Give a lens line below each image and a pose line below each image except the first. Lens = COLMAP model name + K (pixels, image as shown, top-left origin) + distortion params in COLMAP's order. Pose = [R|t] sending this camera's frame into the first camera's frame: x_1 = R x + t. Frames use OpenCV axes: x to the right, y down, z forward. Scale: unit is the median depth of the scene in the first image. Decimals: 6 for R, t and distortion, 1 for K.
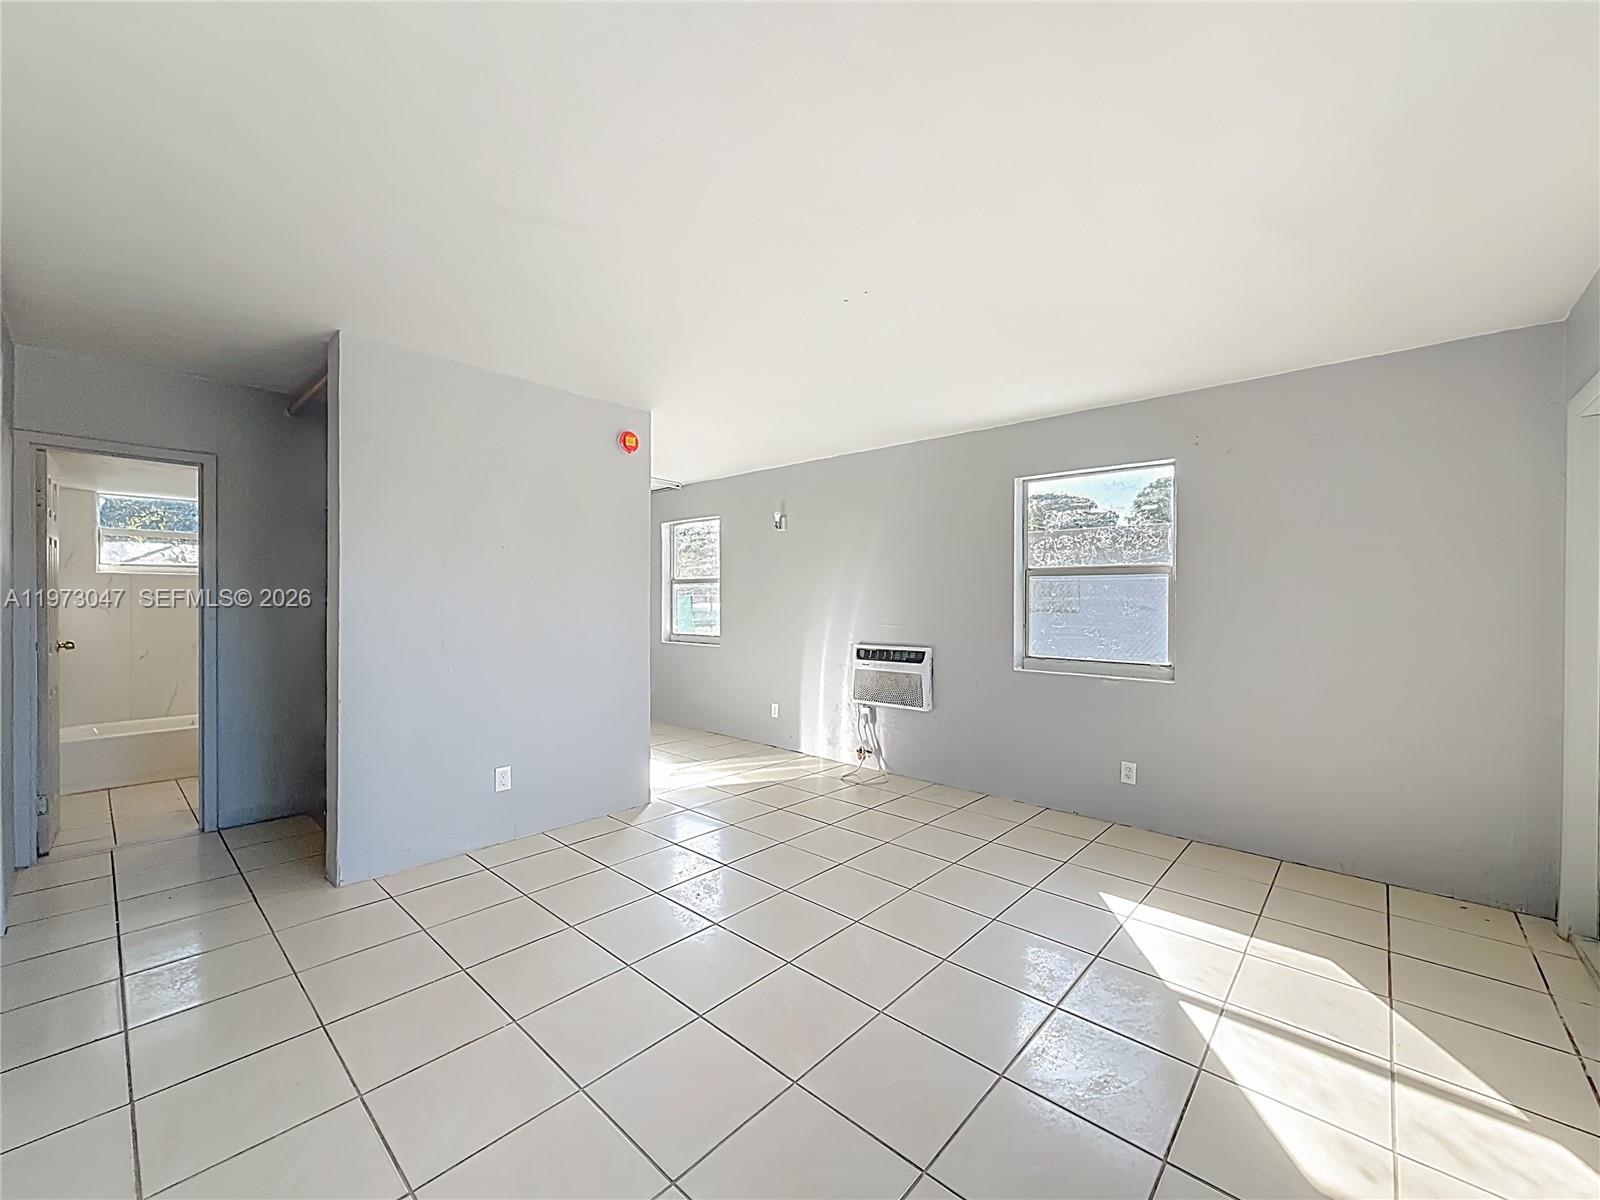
lens RADIAL K [[652.9, 0, 805.1], [0, 652.9, 606.1], [0, 0, 1]] dist [0.004284, -0.000406]
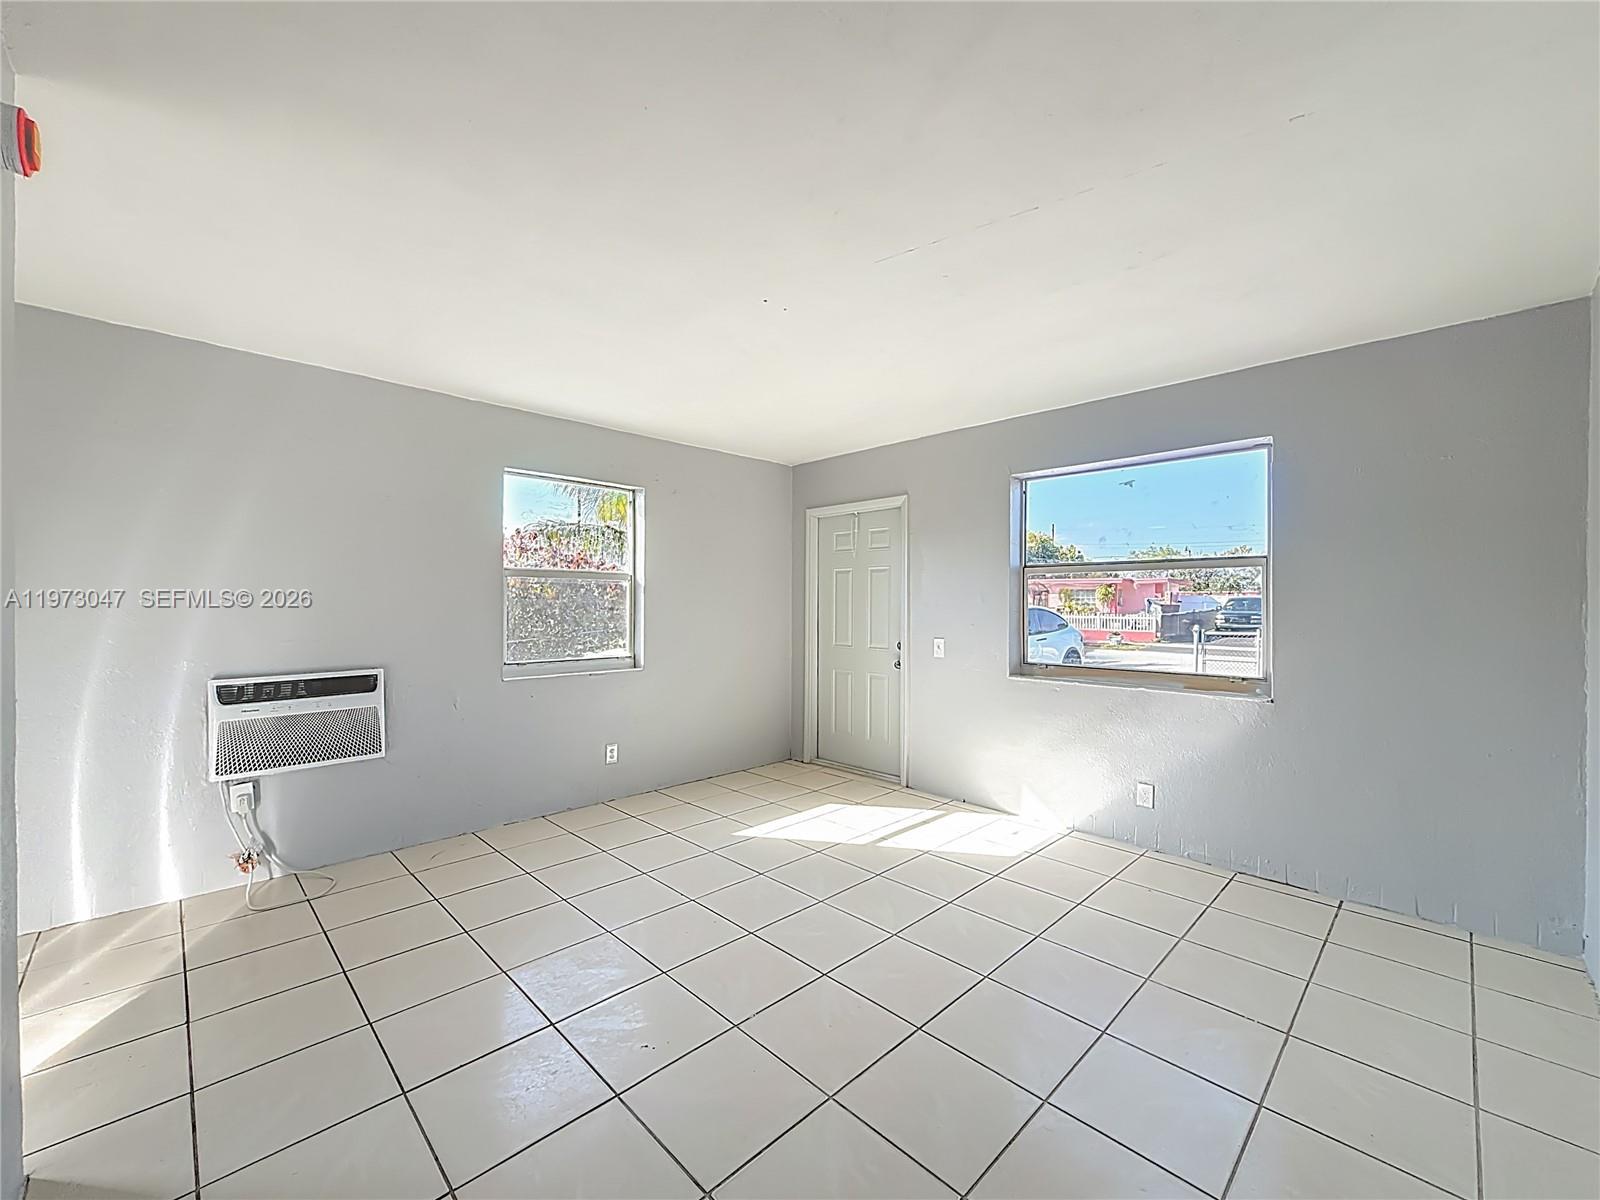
lens RADIAL K [[652.9, 0, 793.7], [0, 652.9, 602.0], [0, 0, 1]] dist [0.004284, -0.000406]
pose [[0.061381, -0.005828, 0.998097, -0.506147], [0.005430, 0.999970, 0.005505, -0.011466], [-0.998100, 0.005082, 0.061411, 0.499151]]
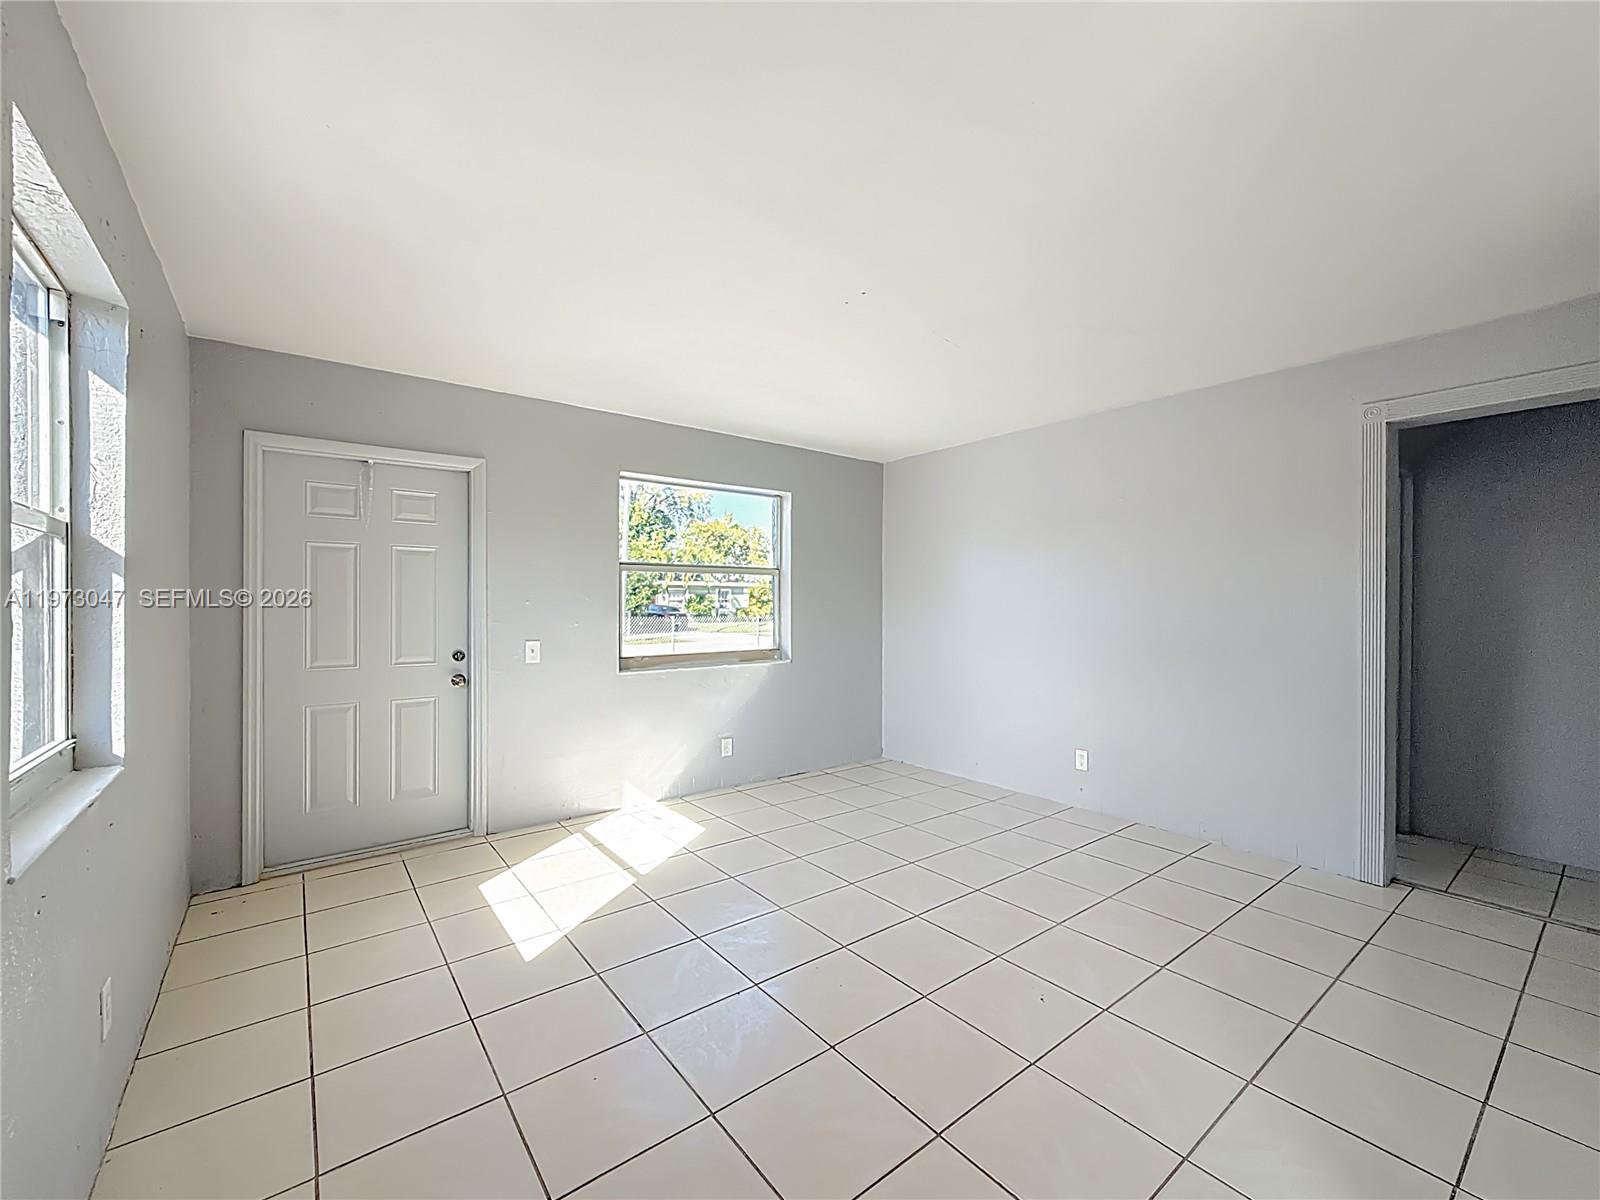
lens RADIAL K [[652.9, 0, 811.7], [0, 652.9, 603.6], [0, 0, 1]] dist [0.004284, -0.000406]
pose [[-0.986318, -0.009834, 0.164560, -0.001988], [-0.007875, 0.999890, 0.012550, -0.010642], [-0.164665, 0.011083, -0.986287, 1.099410]]
